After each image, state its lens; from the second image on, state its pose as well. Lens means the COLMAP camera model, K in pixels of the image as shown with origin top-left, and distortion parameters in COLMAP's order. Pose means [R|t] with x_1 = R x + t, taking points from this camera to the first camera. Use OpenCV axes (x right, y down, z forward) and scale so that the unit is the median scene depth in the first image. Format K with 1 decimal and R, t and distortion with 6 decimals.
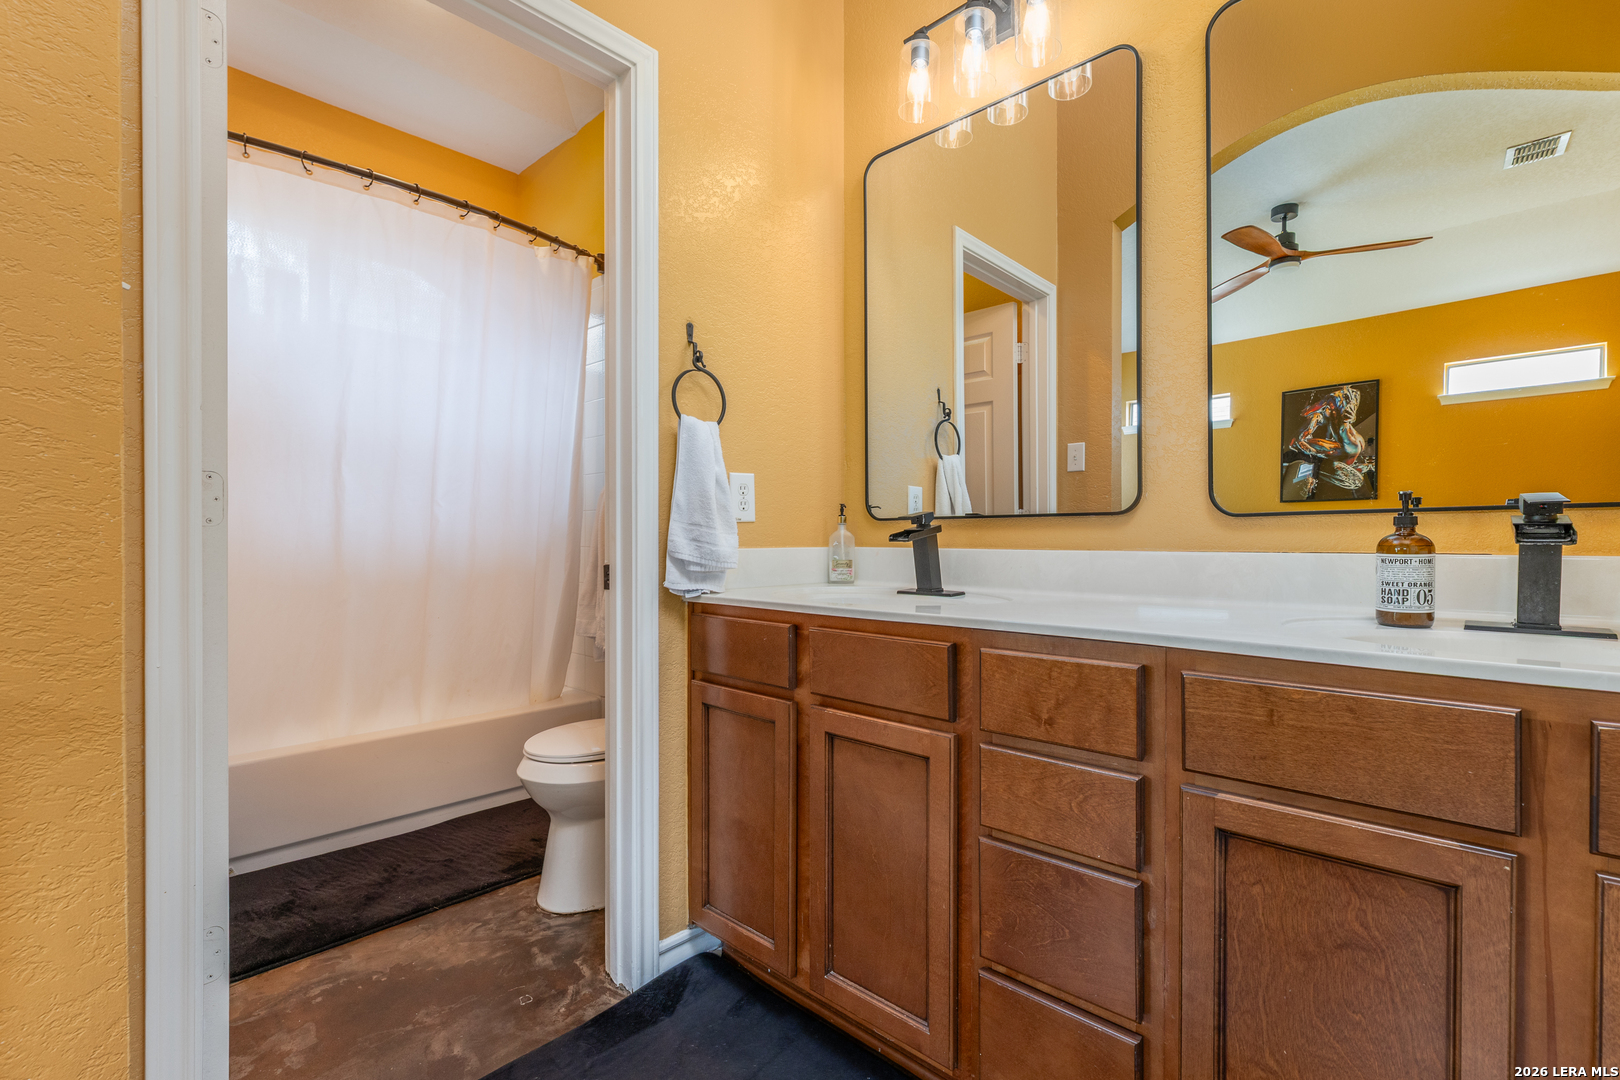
lens RADIAL K [[747.0, 0, 815.3], [0, 747.0, 543.5], [0, 0, 1]] dist [0.012678, -0.000674]
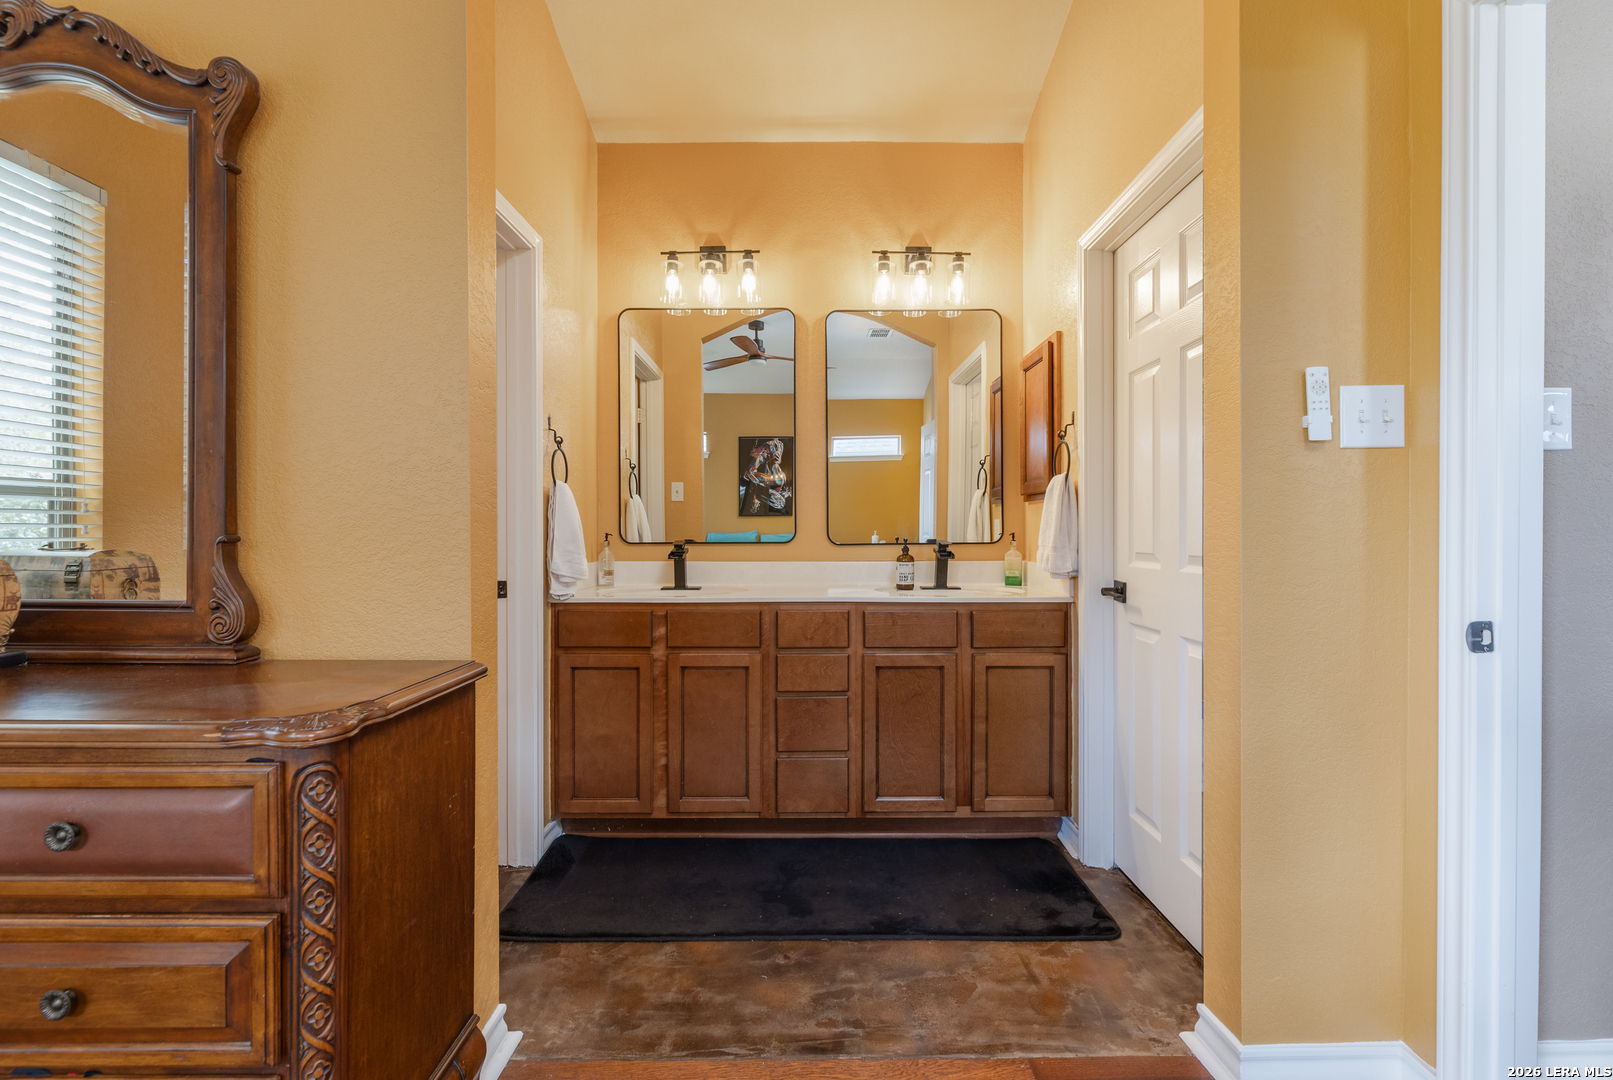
lens RADIAL K [[743.7, 0, 807.6], [0, 743.7, 538.2], [0, 0, 1]] dist [0.012678, -0.000674]
pose [[0.744878, -0.006288, 0.667171, -0.774971], [0.007744, 0.999970, 0.000780, -0.047878], [-0.667156, 0.004586, 0.744904, -0.451607]]
